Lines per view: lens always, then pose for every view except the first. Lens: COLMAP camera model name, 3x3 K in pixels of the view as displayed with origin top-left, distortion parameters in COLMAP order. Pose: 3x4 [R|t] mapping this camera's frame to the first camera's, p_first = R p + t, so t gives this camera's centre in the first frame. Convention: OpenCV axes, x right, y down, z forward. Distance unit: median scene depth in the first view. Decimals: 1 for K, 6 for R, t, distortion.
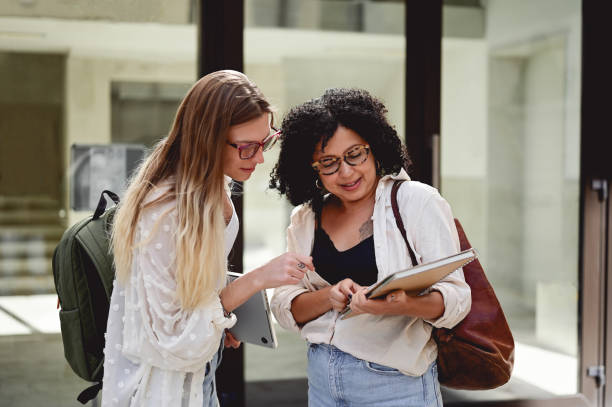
lens RADIAL K [[927.8, 0, 306.0], [0, 927.8, 203.5], [0, 0, 1]] dist [0.033632, -0.111942]
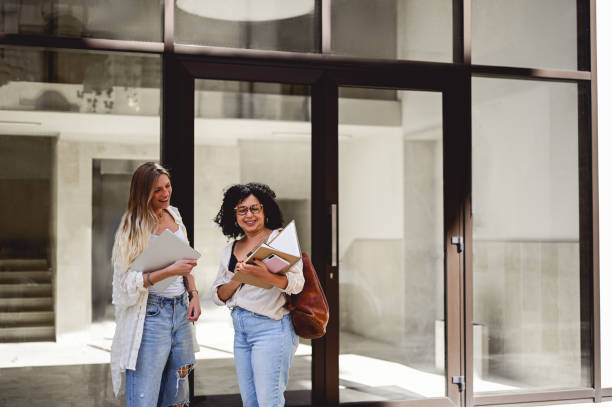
lens RADIAL K [[927.8, 0, 306.0], [0, 927.8, 203.5], [0, 0, 1]] dist [0.033632, -0.111942]
pose [[0.998995, 0.007475, 0.044198, 0.063869], [-0.003966, 0.996872, -0.078938, 0.070067], [-0.044650, 0.078683, 0.995899, -0.697929]]
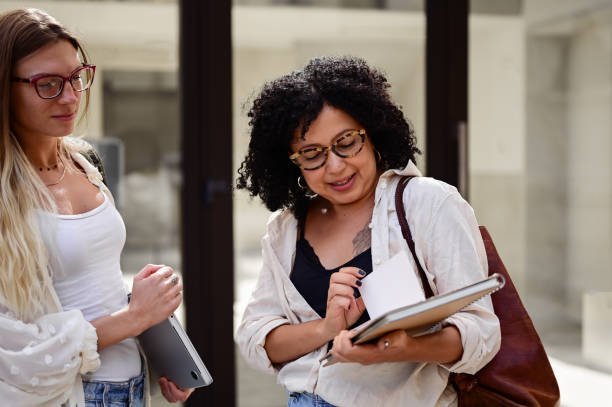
lens RADIAL K [[927.8, 0, 306.0], [0, 927.8, 203.5], [0, 0, 1]] dist [0.033632, -0.111942]
pose [[0.999123, -0.007019, -0.041274, 0.050038], [0.007096, 0.999973, 0.001710, -0.004488], [0.041261, -0.002002, 0.999146, 0.236208]]
